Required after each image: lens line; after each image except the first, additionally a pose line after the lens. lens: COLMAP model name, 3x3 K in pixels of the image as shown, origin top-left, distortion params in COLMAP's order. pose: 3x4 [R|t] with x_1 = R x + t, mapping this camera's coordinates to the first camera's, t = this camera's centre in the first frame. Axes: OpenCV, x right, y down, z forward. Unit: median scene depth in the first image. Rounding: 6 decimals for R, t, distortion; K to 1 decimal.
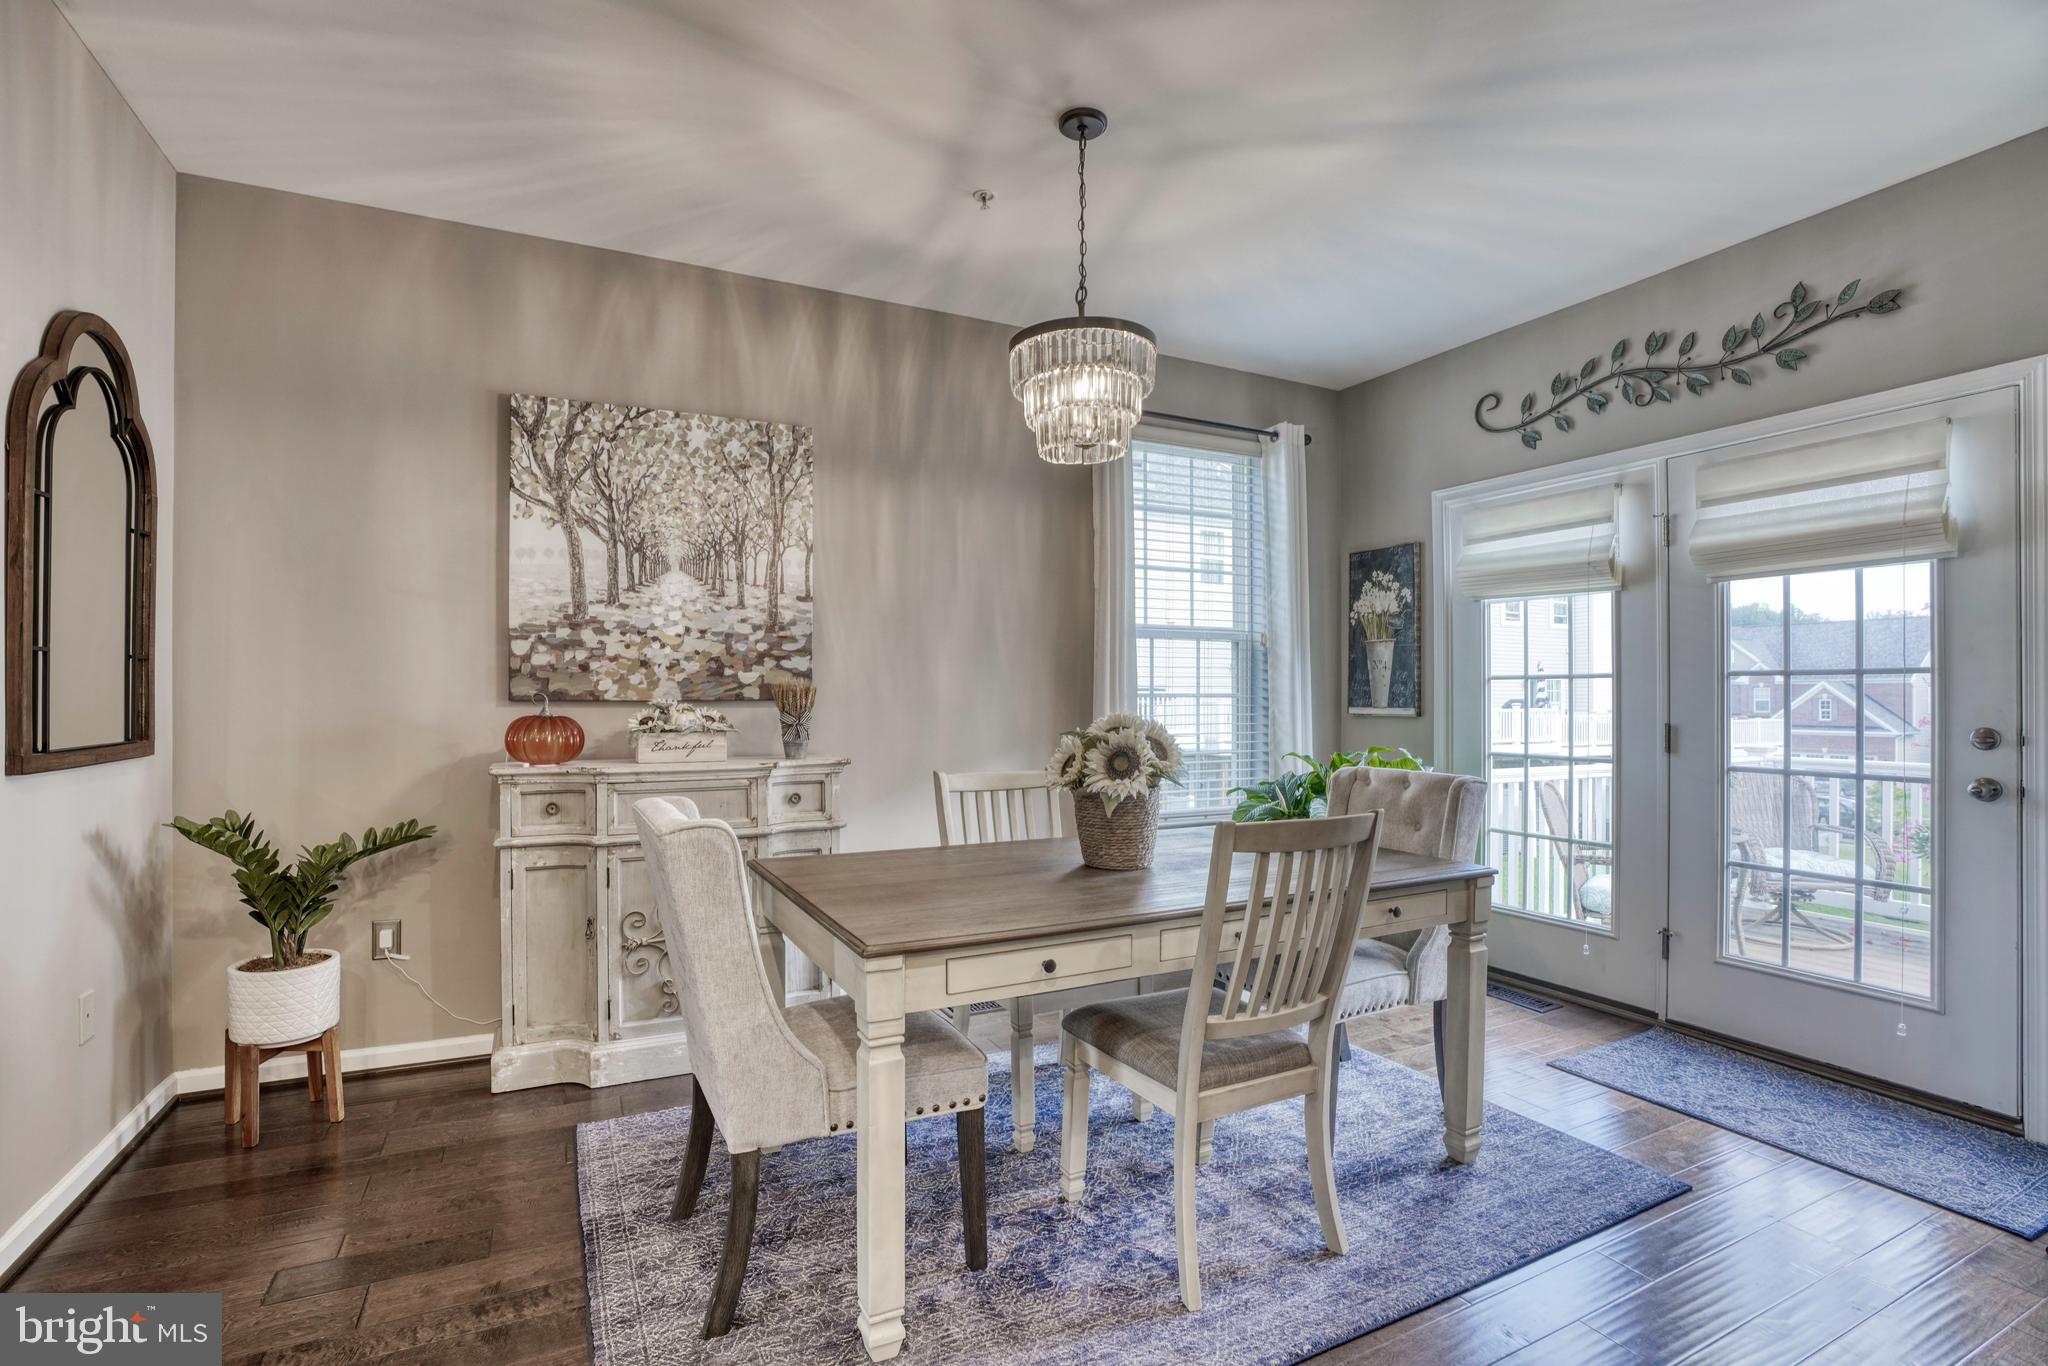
lens RADIAL K [[956.1, 0, 1000.6], [0, 956.1, 696.9], [0, 0, 1]] dist [-0.078394, 0.035793]
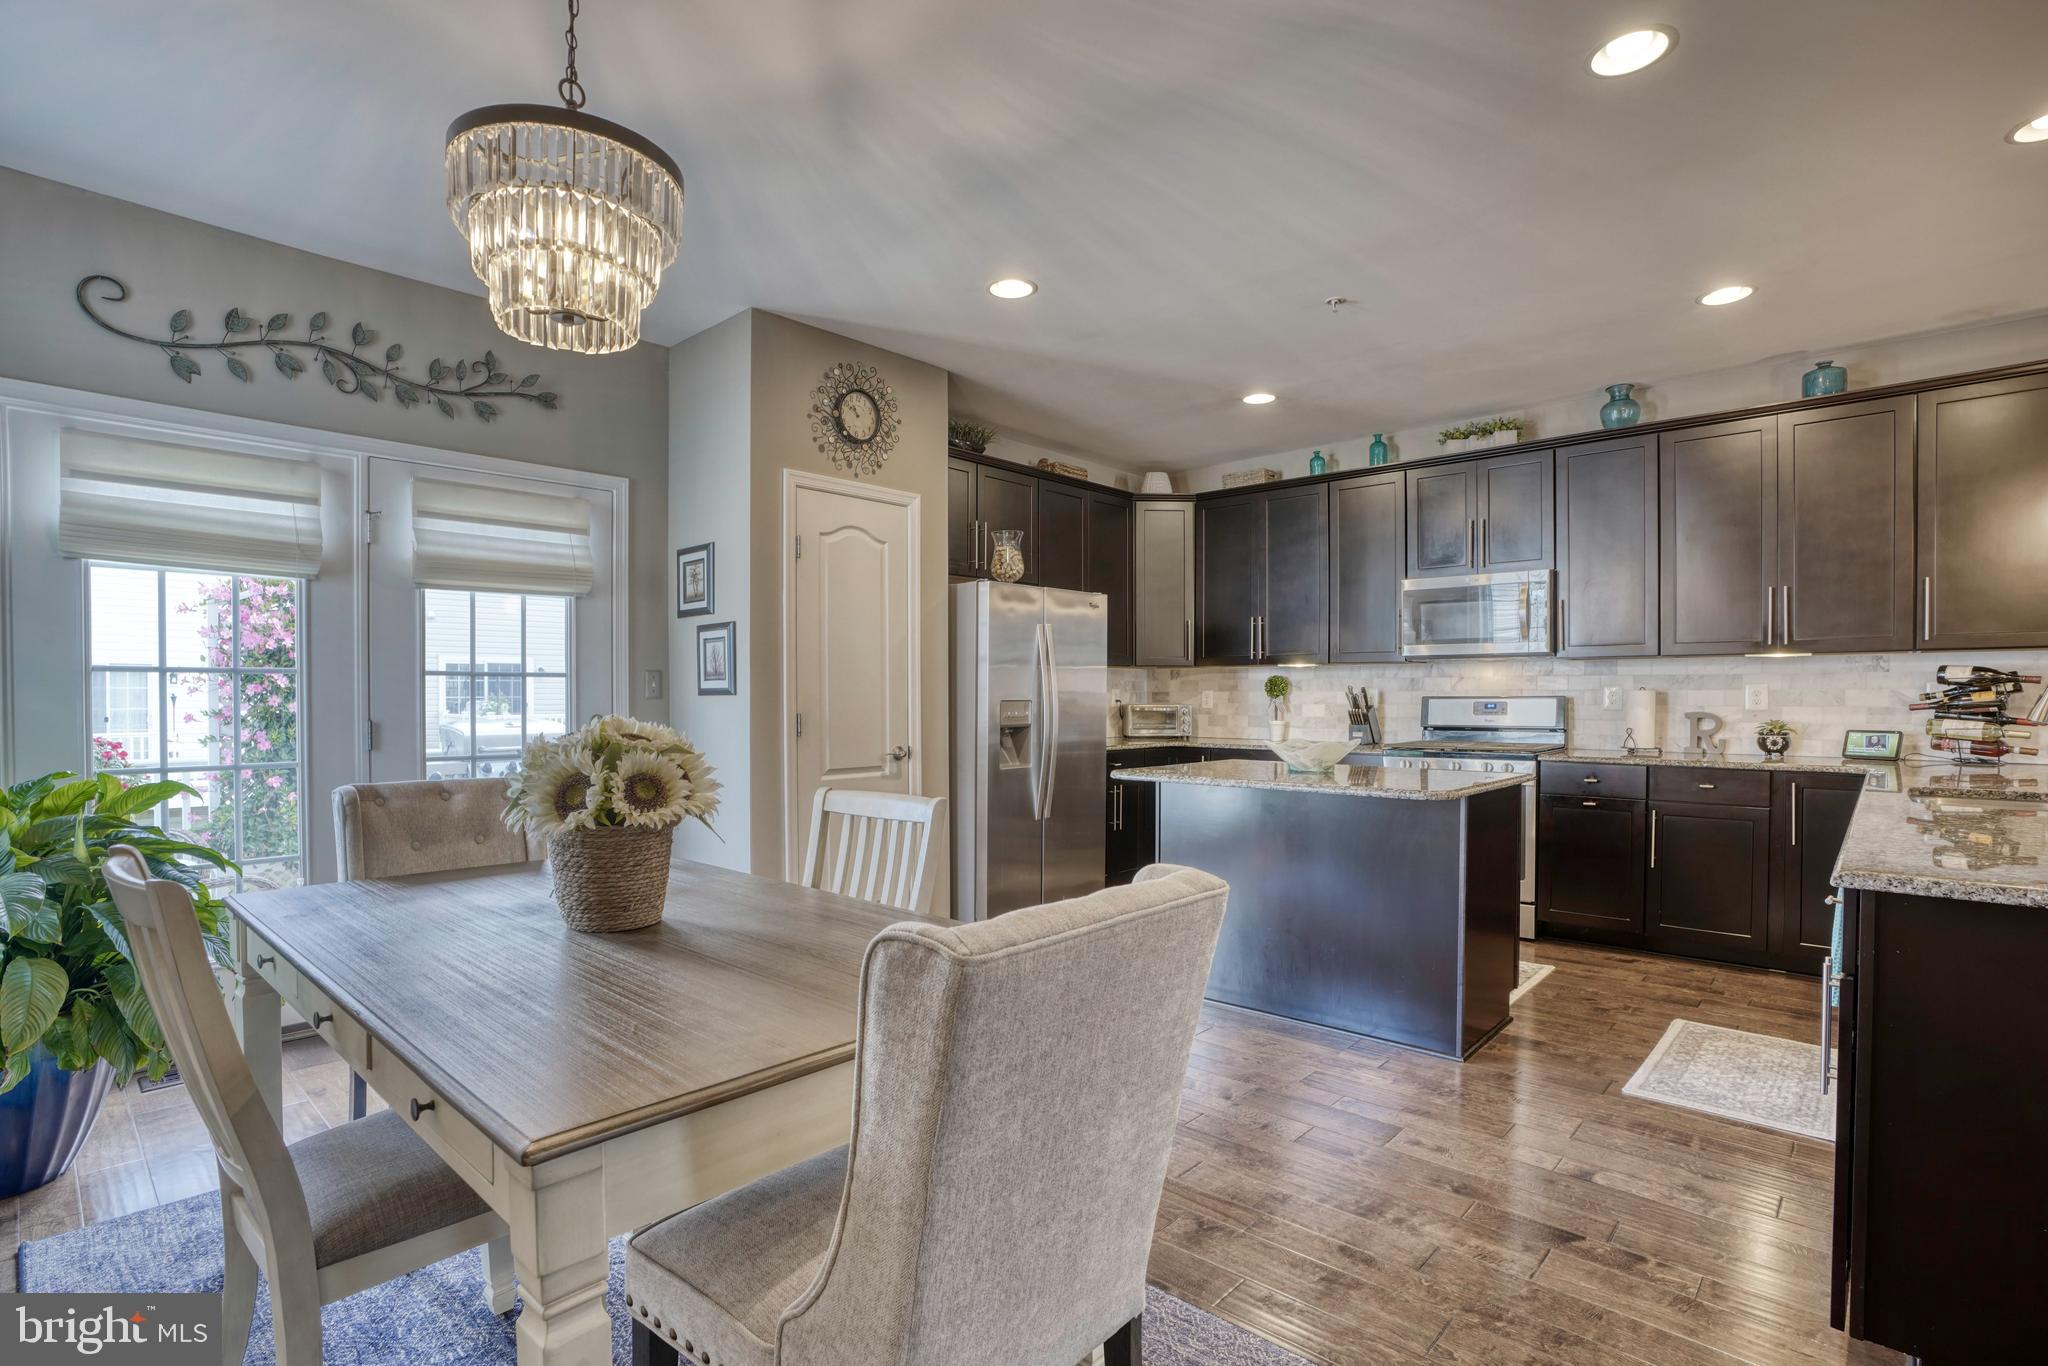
lens RADIAL K [[980.9, 0, 1016.2], [0, 980.9, 708.3], [0, 0, 1]] dist [-0.070586, 0.030203]
pose [[-0.352708, -0.012908, 0.935644, -0.496458], [-0.000970, 0.999909, 0.013429, 0.000808], [-0.935733, 0.003829, -0.352689, 0.711938]]
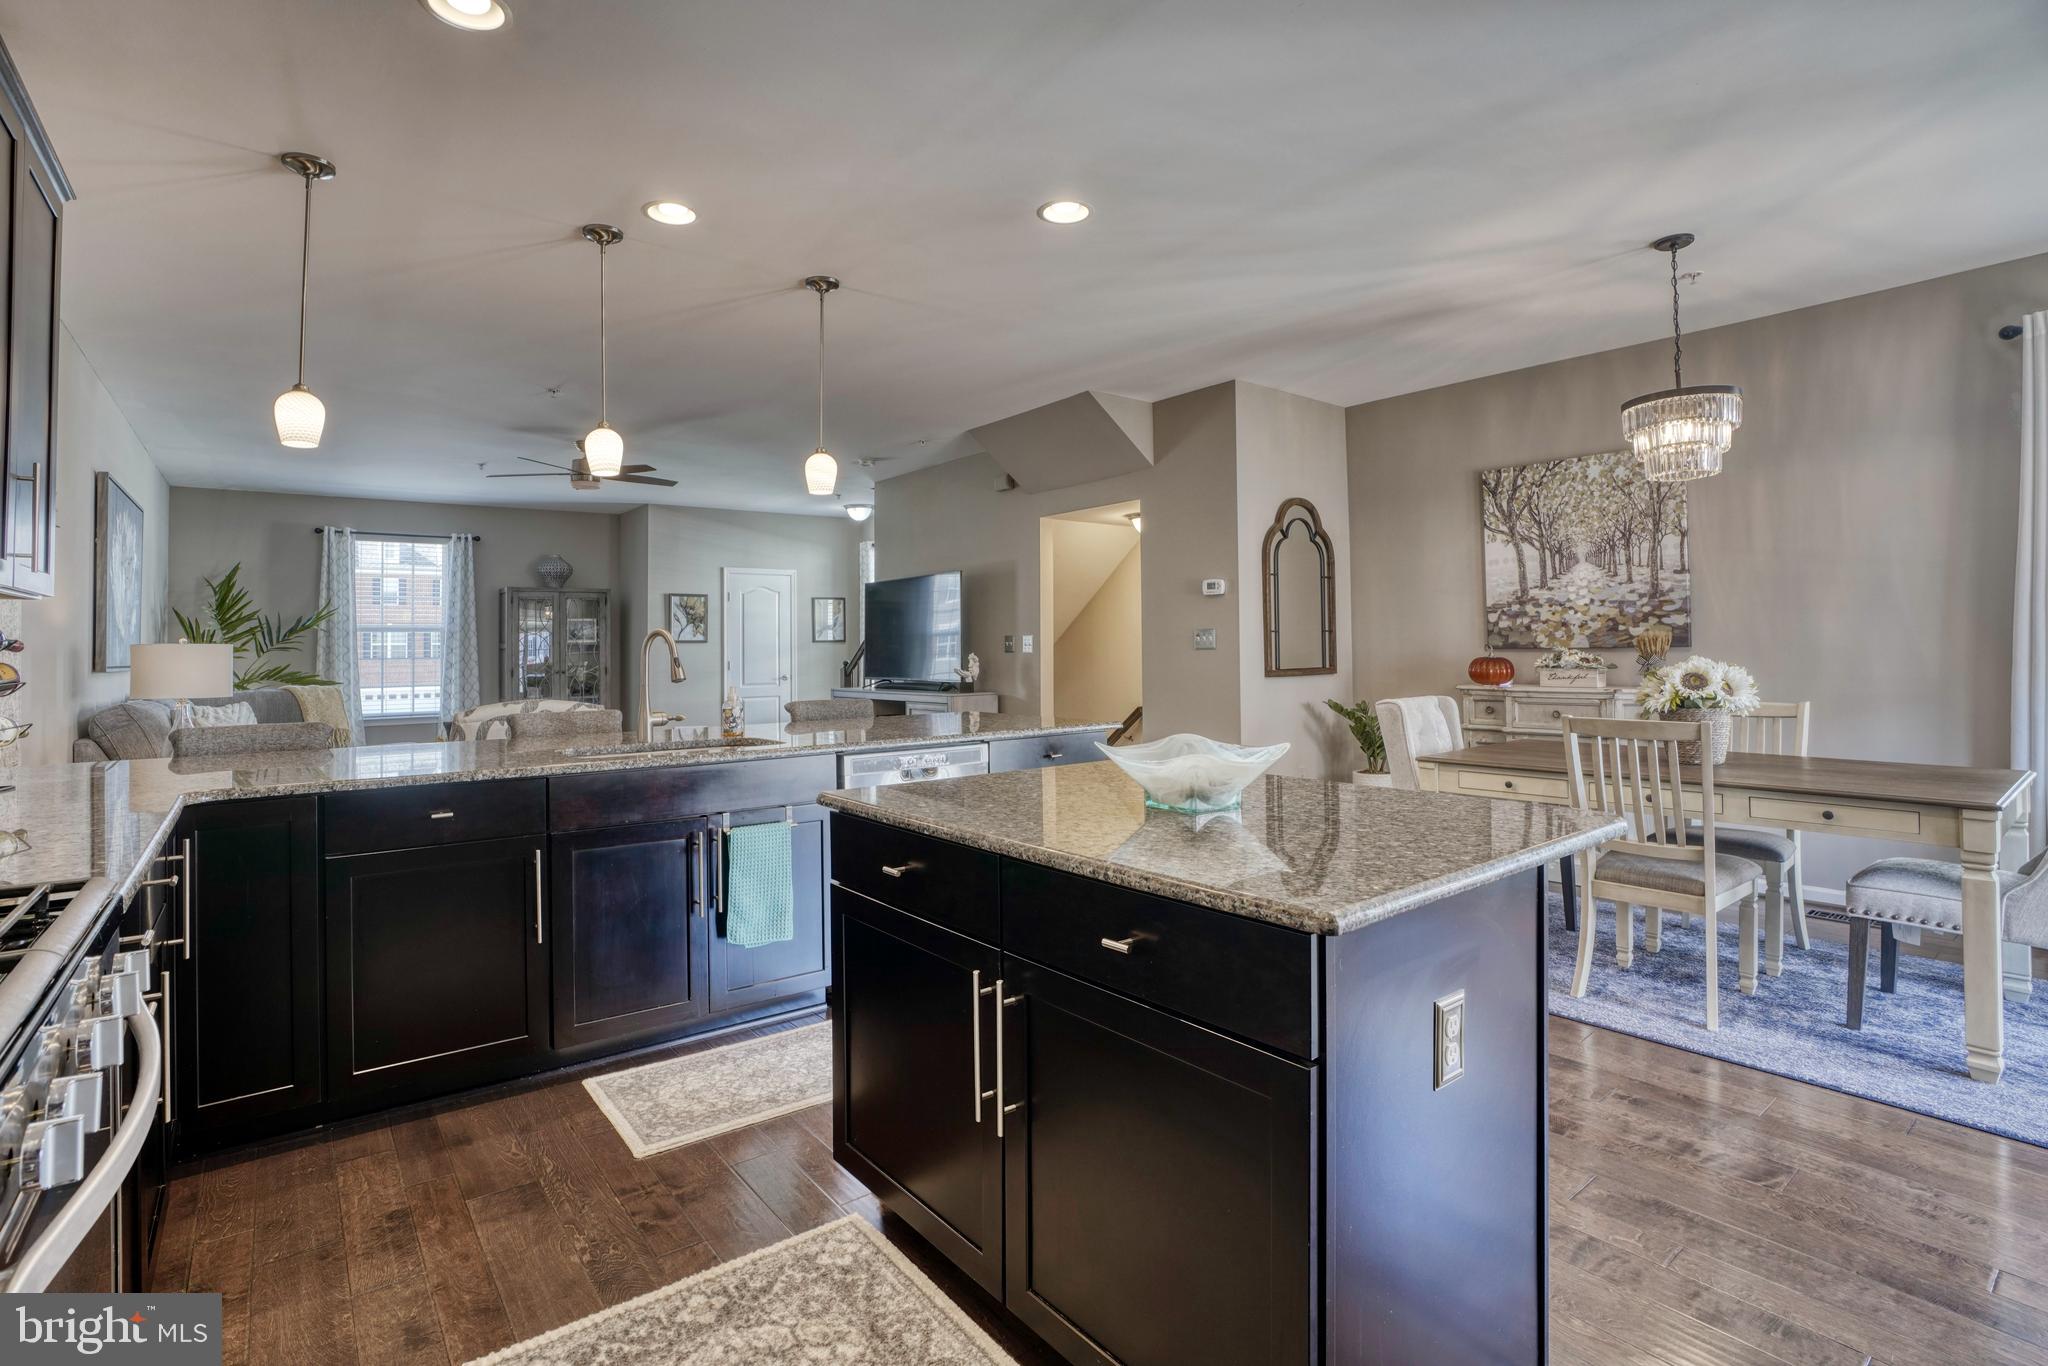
lens RADIAL K [[965.4, 0, 999.9], [0, 965.4, 632.2], [0, 0, 1]] dist [-0.078199, 0.029414]
pose [[0.190075, -0.017698, -0.981610, 0.953302], [0.013962, 0.999785, -0.015323, -0.011066], [0.981670, -0.010793, 0.190281, -0.205987]]
